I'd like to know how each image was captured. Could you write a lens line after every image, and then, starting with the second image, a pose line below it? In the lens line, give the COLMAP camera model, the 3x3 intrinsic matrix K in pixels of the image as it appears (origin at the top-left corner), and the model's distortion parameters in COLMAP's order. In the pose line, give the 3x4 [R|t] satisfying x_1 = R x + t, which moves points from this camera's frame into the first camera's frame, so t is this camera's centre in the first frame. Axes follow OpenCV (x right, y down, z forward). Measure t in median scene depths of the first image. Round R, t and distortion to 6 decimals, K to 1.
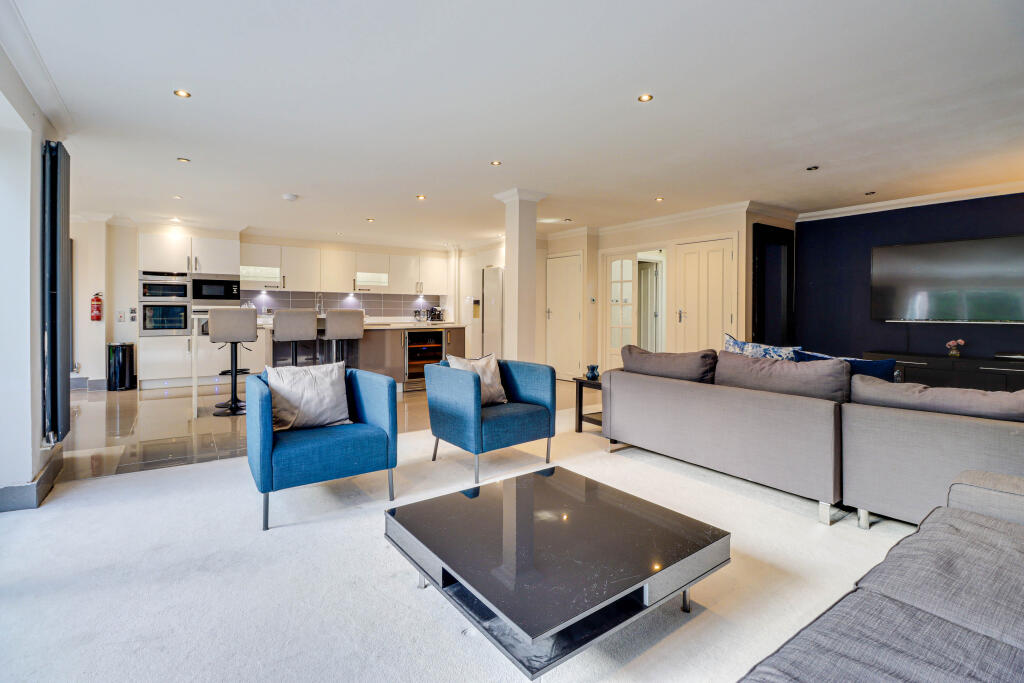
lens RADIAL K [[474.3, 0, 512.1], [0, 474.3, 310.9], [0, 0, 1]] dist [-0.000755, -0.000053]
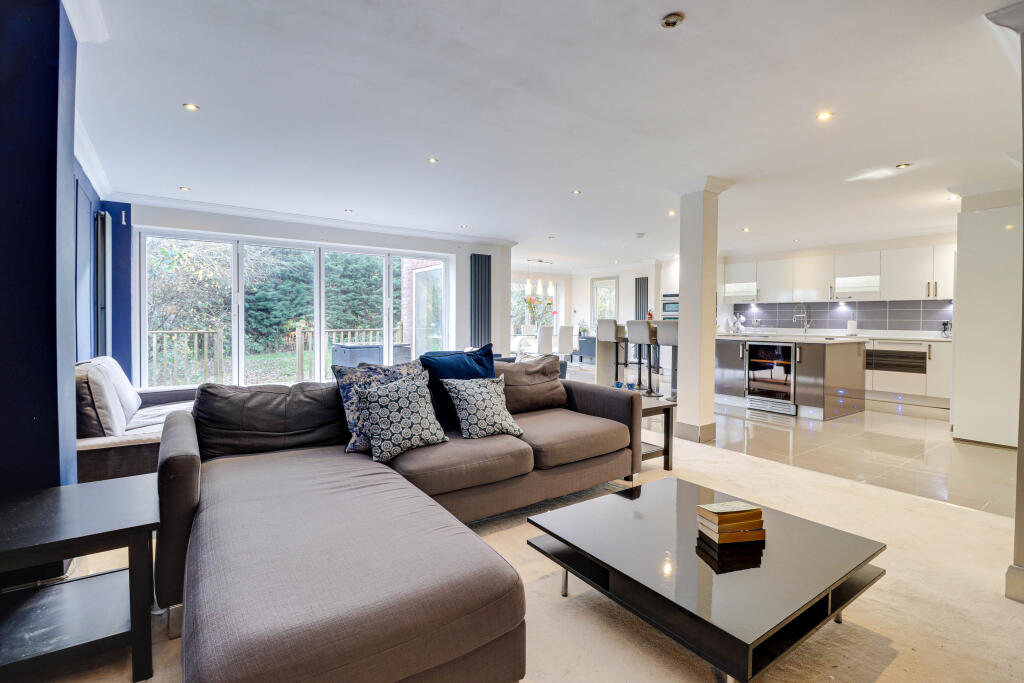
lens RADIAL K [[476.3, 0, 512.7], [0, 476.3, 325.3], [0, 0, 1]] dist [-0.003299, -0.000351]
pose [[-0.024491, 0.008526, -0.999664, 0.612046], [-0.006780, 0.999939, 0.008695, 0.002160], [0.999677, 0.006991, -0.024432, 0.472021]]
